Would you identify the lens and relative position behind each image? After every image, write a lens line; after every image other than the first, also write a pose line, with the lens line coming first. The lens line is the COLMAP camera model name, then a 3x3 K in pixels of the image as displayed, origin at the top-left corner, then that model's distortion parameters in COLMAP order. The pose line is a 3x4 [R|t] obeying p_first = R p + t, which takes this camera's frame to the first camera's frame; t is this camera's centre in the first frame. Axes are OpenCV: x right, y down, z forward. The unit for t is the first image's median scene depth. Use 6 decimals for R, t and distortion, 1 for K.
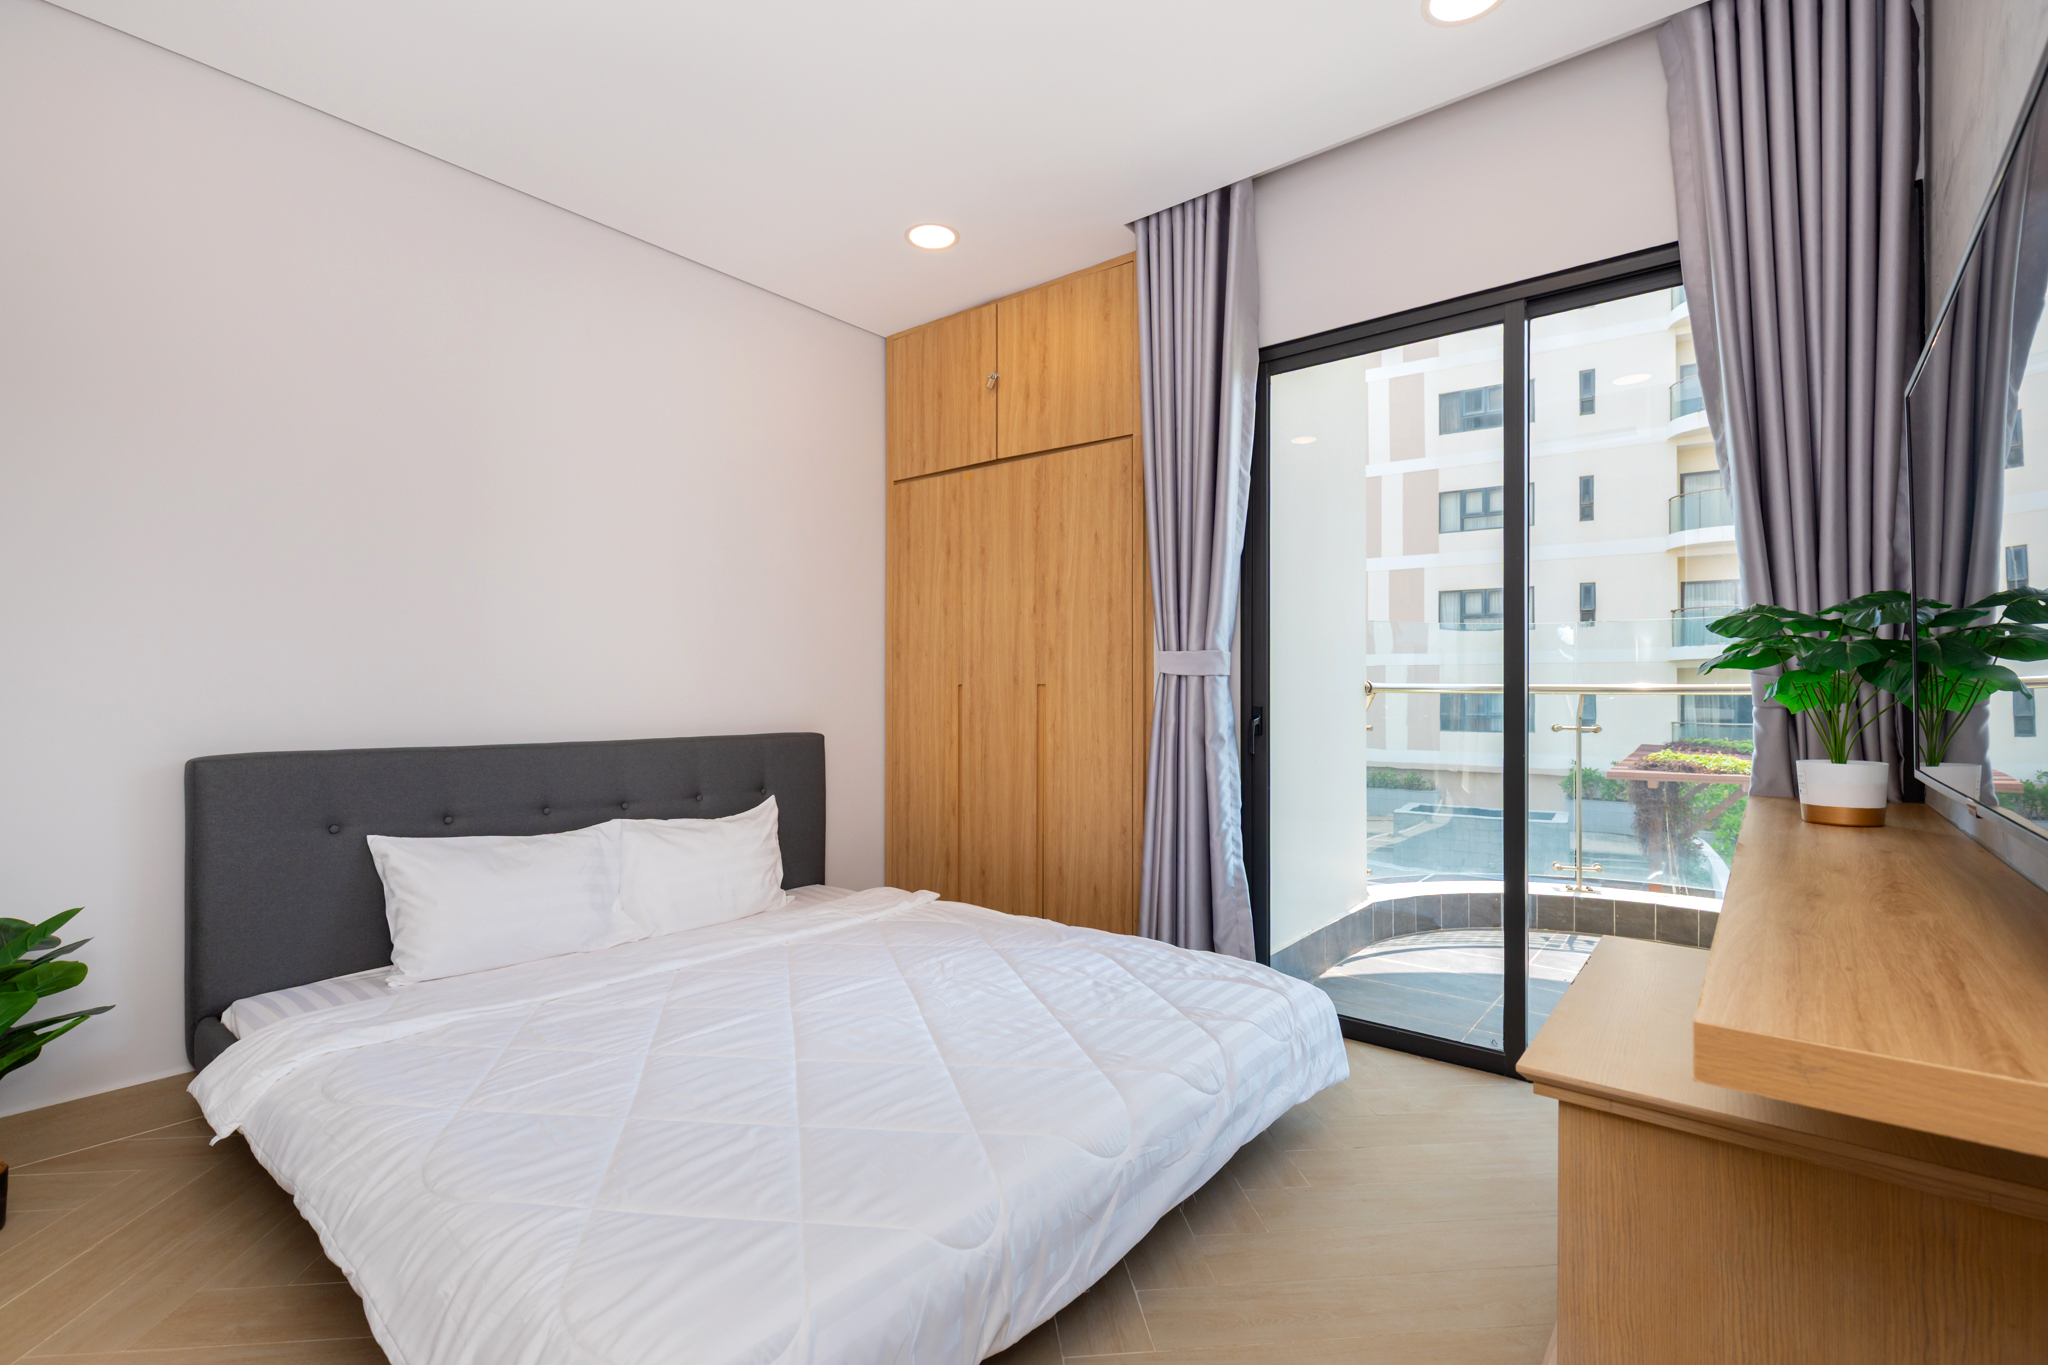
lens RADIAL K [[914.8, 0, 1023.8], [0, 914.8, 691.5], [0, 0, 1]] dist [0.007491, -0.001780]
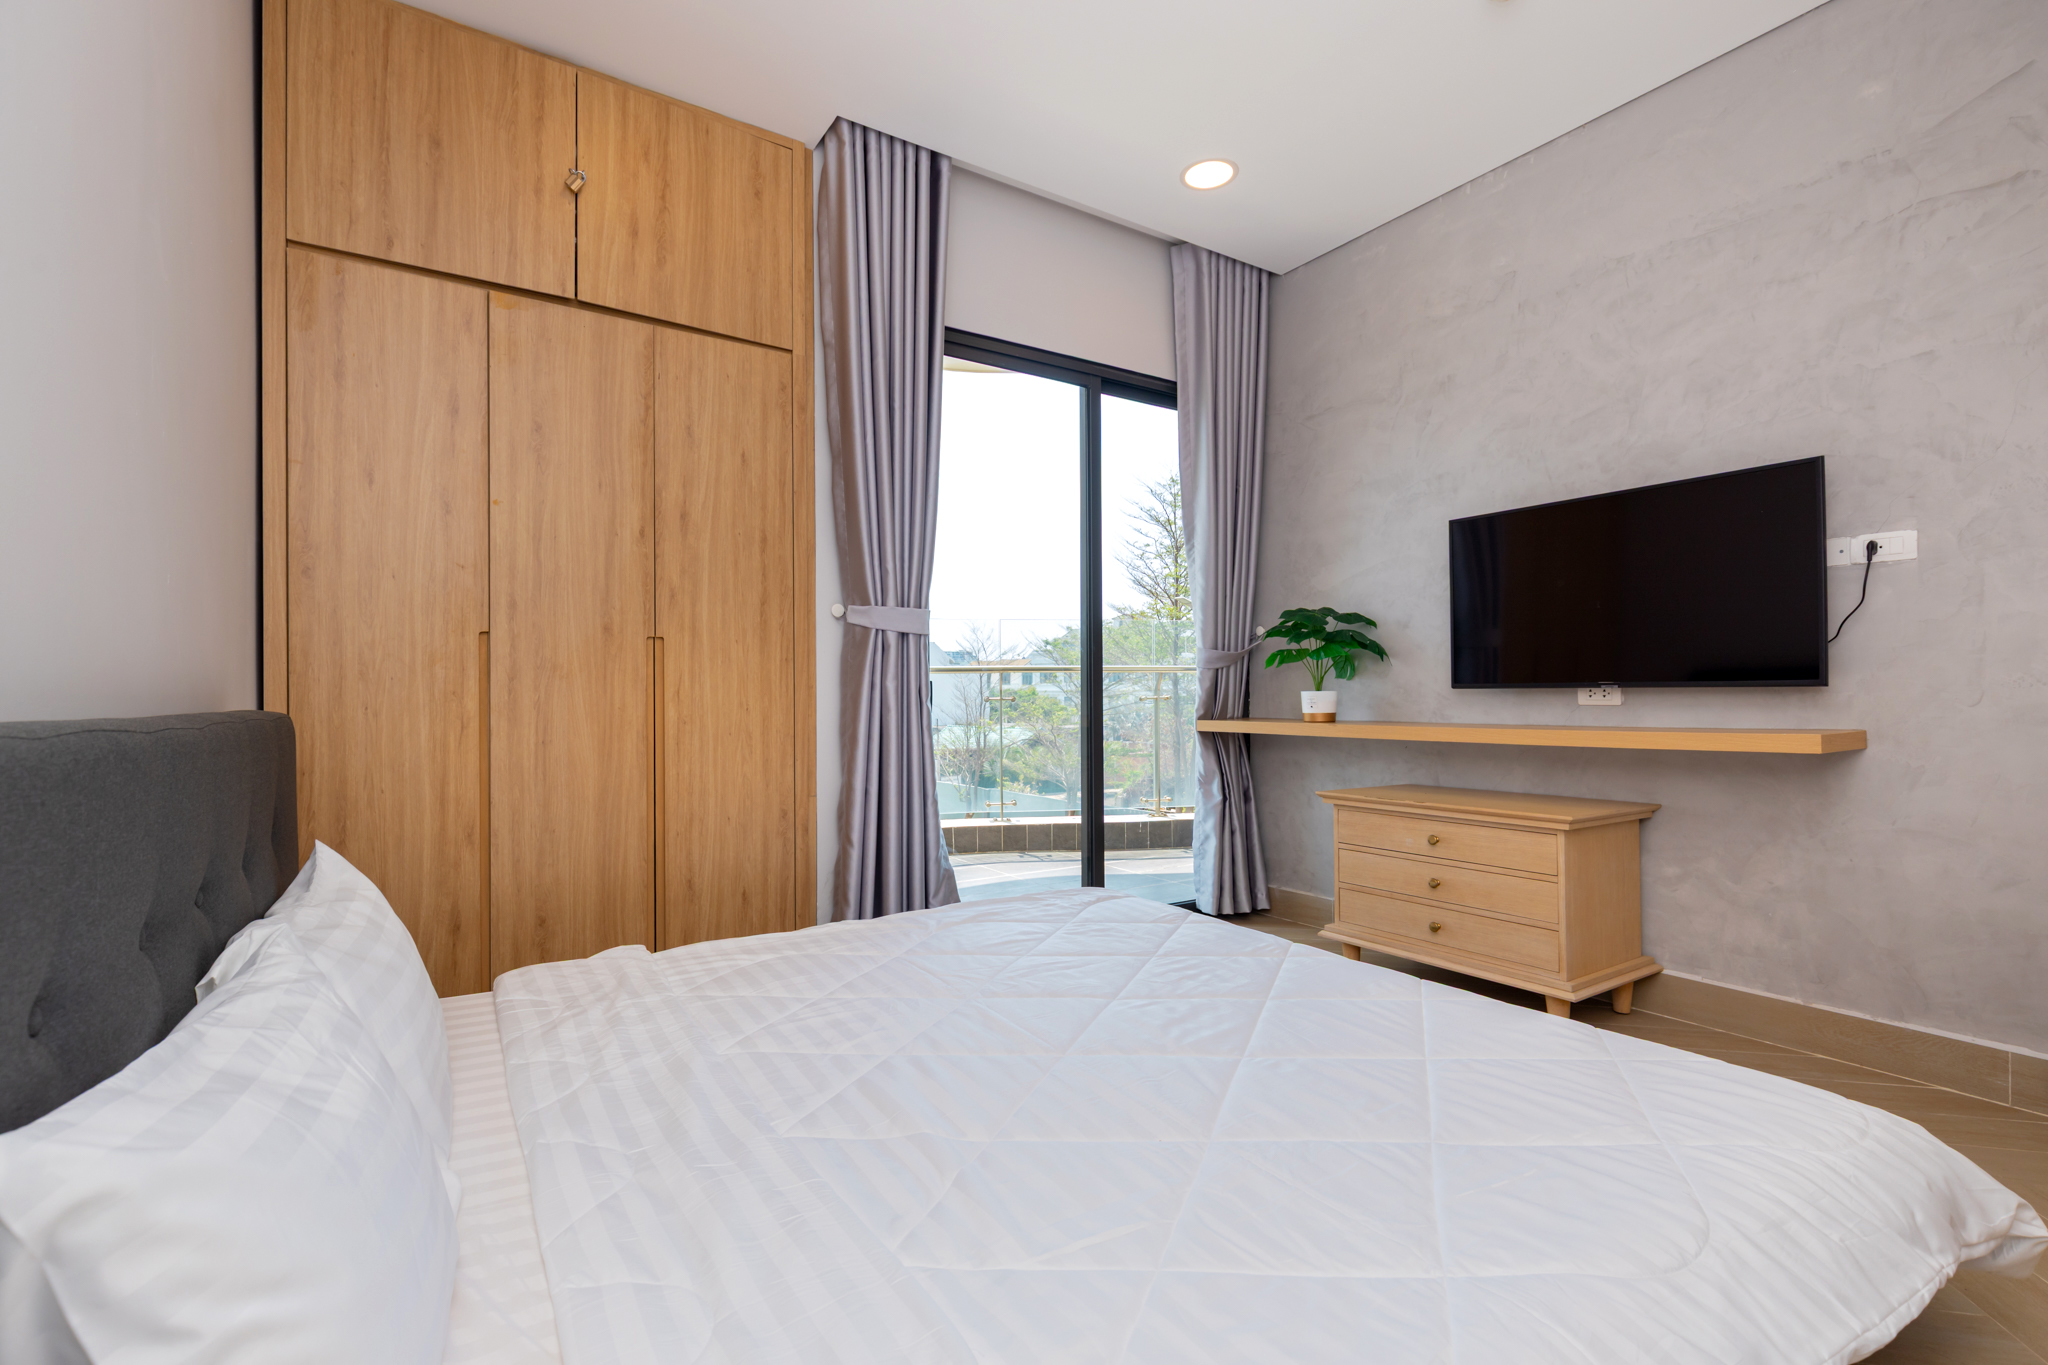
lens RADIAL K [[914.8, 0, 1013.0], [0, 914.8, 688.9], [0, 0, 1]] dist [0.007491, -0.001780]
pose [[0.308114, 0.002634, 0.951346, -0.614054], [0.004891, 0.999979, -0.004353, 0.039797], [-0.951337, 0.005994, 0.308095, 0.523319]]
